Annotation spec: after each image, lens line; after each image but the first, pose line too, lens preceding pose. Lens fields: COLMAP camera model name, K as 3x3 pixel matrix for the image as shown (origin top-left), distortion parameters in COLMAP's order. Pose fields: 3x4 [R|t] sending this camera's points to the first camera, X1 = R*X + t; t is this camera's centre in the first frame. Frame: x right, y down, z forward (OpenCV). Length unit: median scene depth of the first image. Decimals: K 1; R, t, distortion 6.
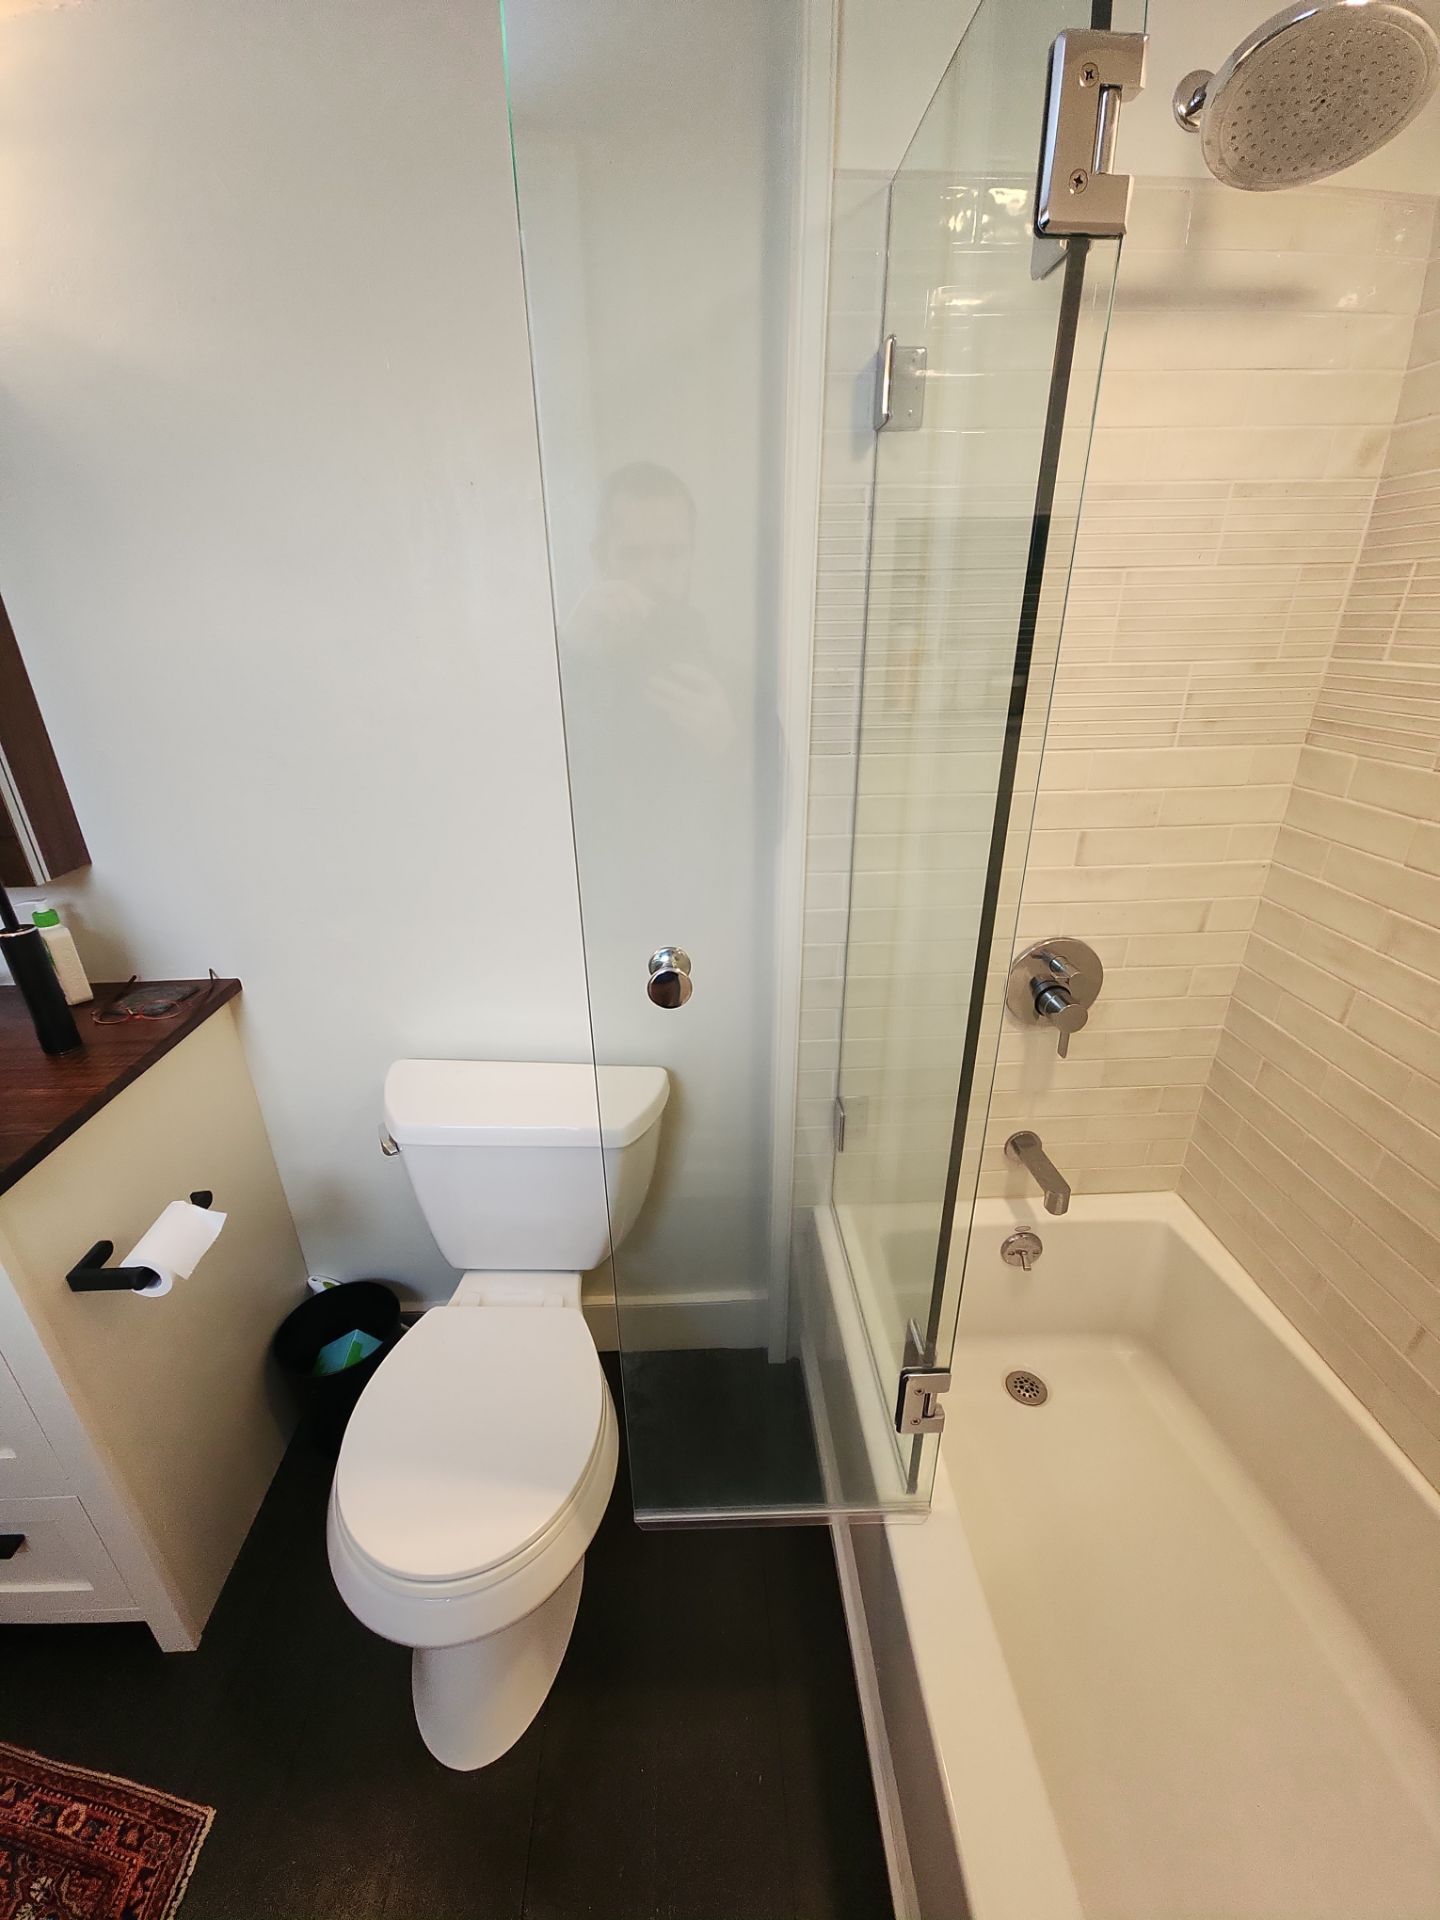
lens RADIAL K [[771.2, 0, 710.9], [0, 771.2, 962.9], [0, 0, 1]] dist [-0.000750, -0.001675]
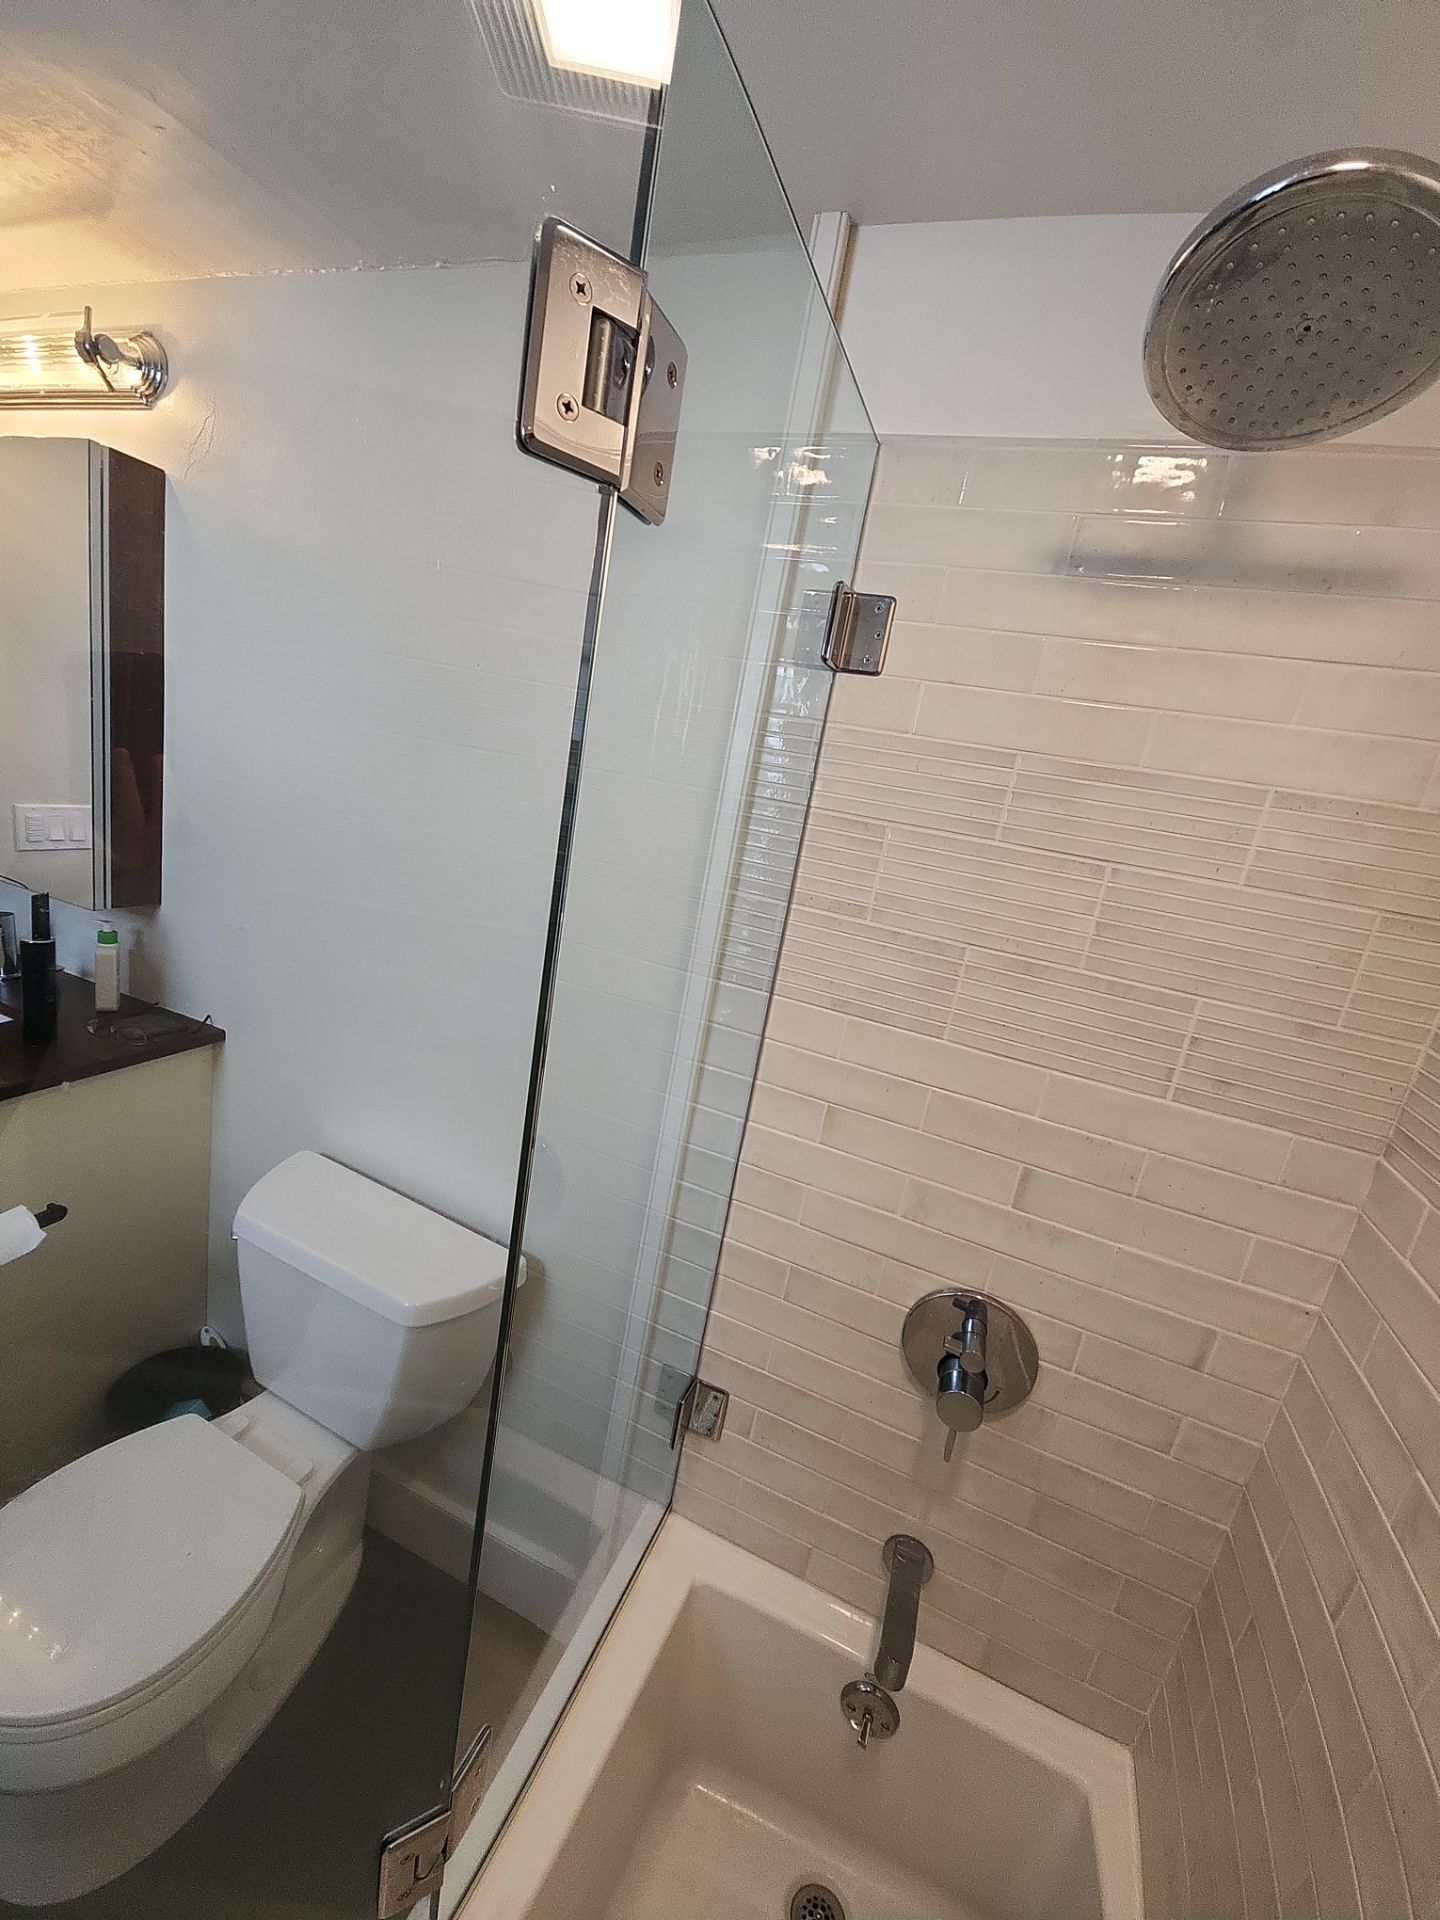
lens RADIAL K [[771.2, 0, 719.6], [0, 771.2, 954.2], [0, 0, 1]] dist [-0.000750, -0.001675]
pose [[0.901648, 0.256397, -0.348269, 0.424852], [-0.323279, 0.934506, -0.148963, -0.158052], [0.287266, 0.246901, 0.925483, 0.157507]]
